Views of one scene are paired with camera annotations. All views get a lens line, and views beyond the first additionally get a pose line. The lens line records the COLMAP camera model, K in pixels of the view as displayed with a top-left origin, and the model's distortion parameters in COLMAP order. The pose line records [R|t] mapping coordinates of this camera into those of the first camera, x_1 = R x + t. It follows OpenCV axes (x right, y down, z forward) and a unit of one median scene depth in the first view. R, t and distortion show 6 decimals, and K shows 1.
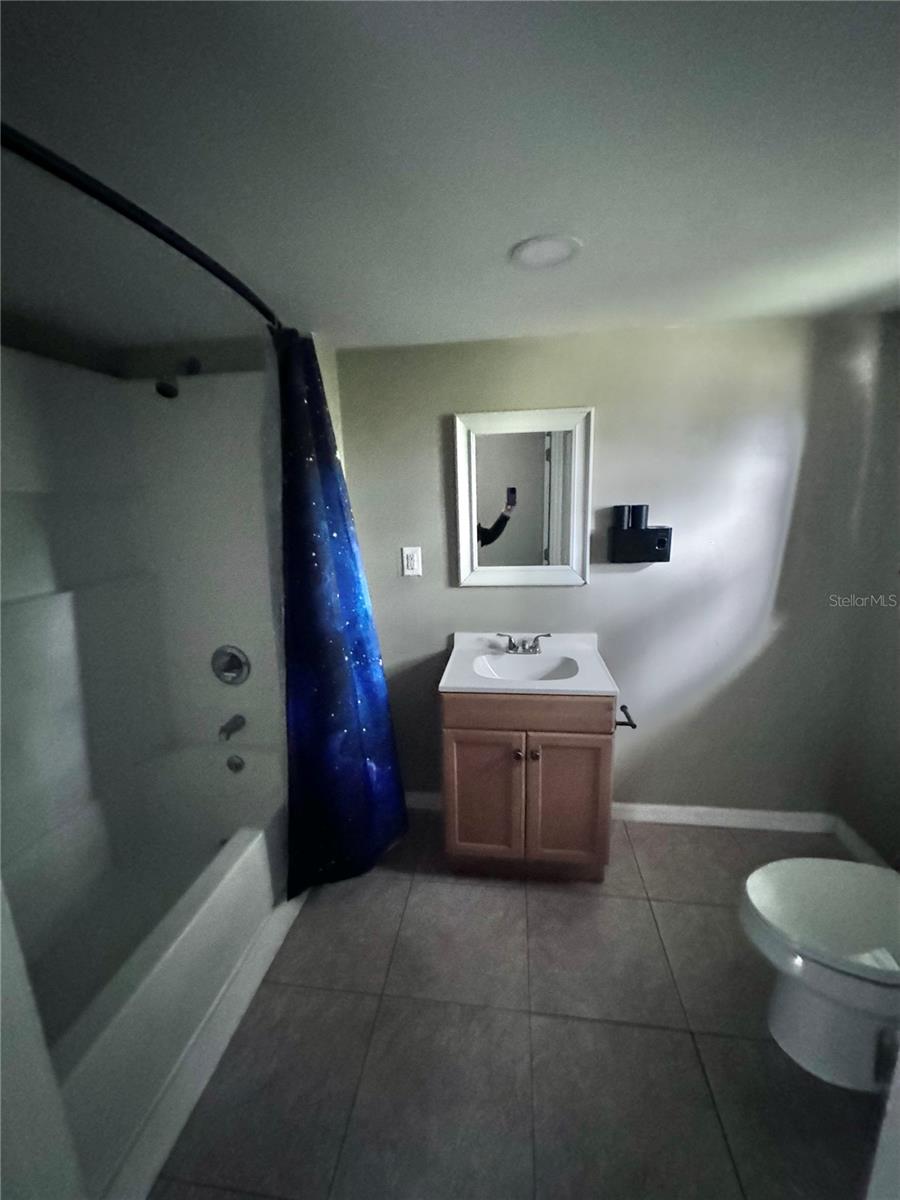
lens RADIAL K [[477.8, 0, 453.3], [0, 477.8, 601.3], [0, 0, 1]] dist [-0.002265, 0.000304]
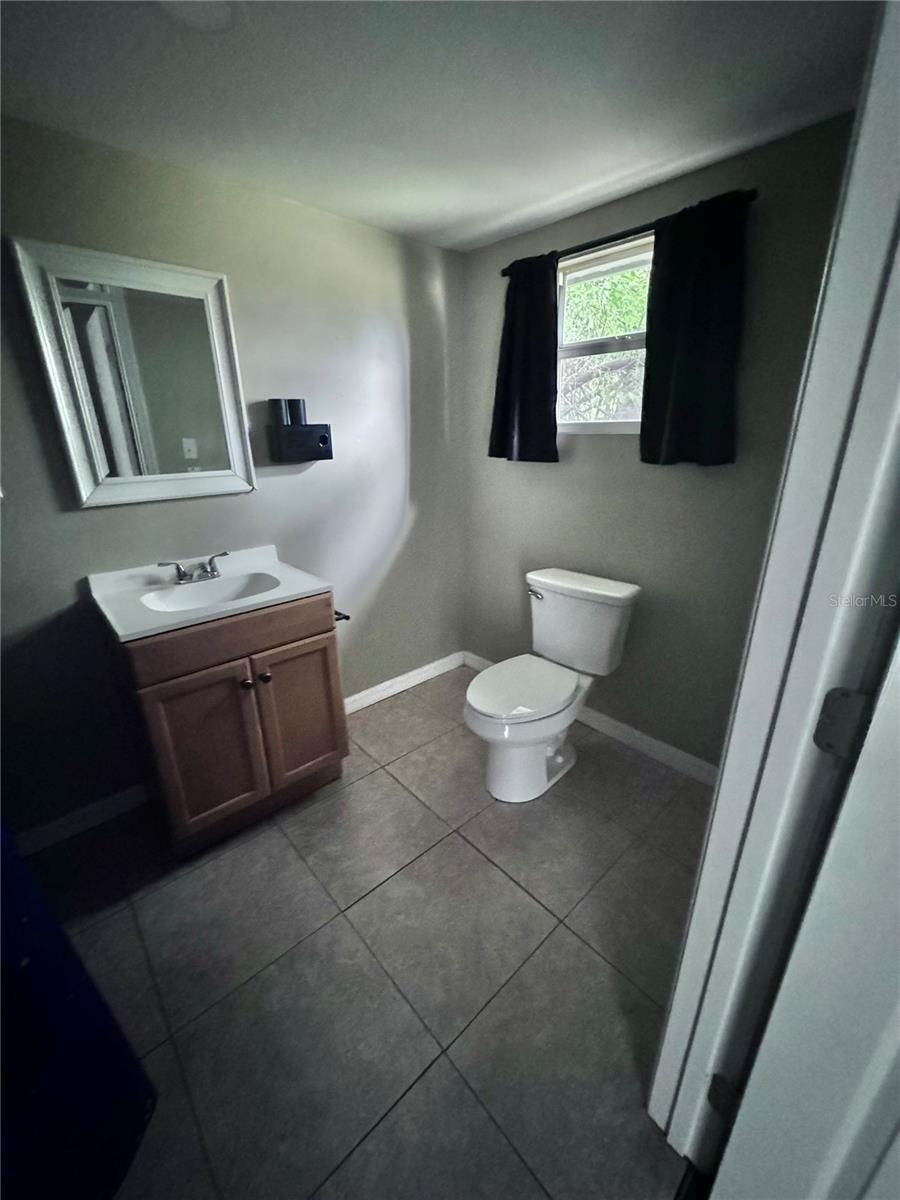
lens RADIAL K [[477.8, 0, 451.3], [0, 477.8, 601.2], [0, 0, 1]] dist [-0.002265, 0.000304]
pose [[0.649425, -0.238270, 0.722132, -0.194093], [0.160203, 0.971198, 0.176378, 0.073129], [-0.743359, 0.001143, 0.668892, 0.127318]]
